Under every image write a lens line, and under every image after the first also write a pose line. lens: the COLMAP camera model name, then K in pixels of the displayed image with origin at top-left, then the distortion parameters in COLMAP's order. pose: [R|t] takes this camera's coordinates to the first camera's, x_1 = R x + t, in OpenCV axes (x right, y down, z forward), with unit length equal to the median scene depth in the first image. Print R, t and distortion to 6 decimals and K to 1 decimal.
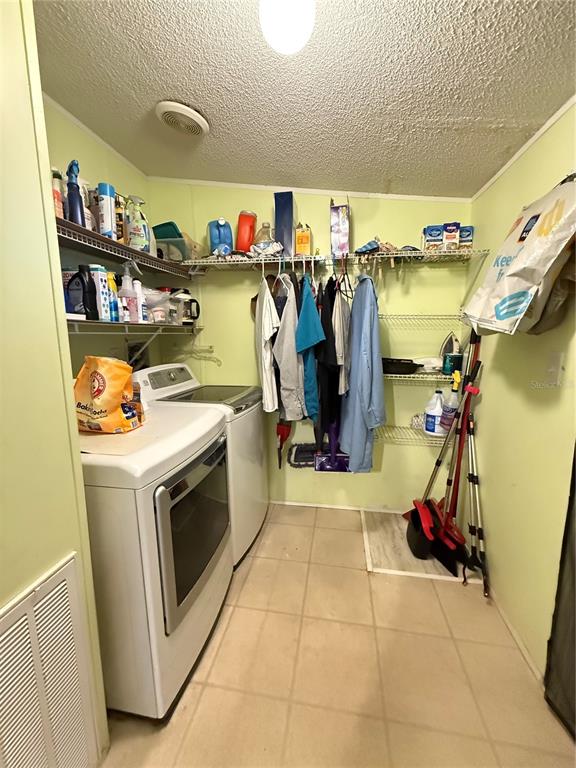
lens RADIAL K [[307.5, 0, 289.4], [0, 307.5, 381.9], [0, 0, 1]] dist [0.000267, 0.000366]
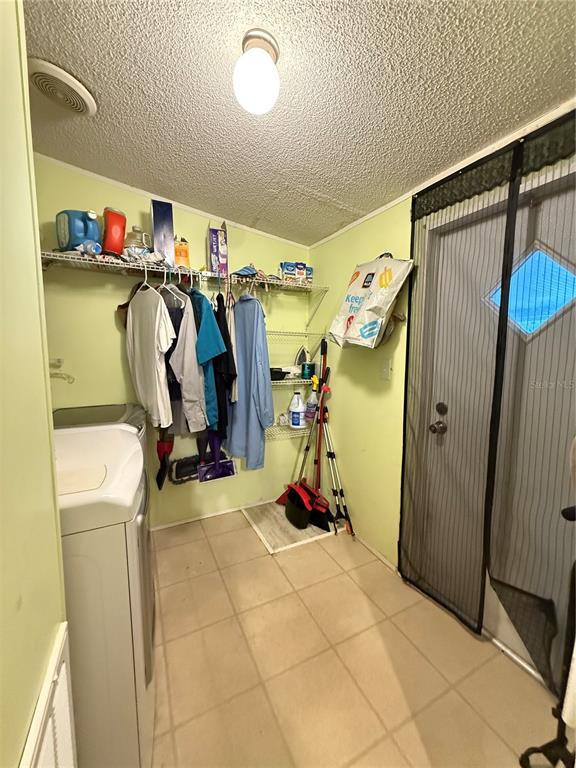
lens RADIAL K [[307.5, 0, 289.8], [0, 307.5, 382.2], [0, 0, 1]] dist [0.000267, 0.000366]
pose [[0.805096, -0.055836, 0.590511, -0.307297], [0.079536, 0.996731, -0.014191, 0.002927], [-0.587788, 0.058392, 0.806905, 0.004125]]
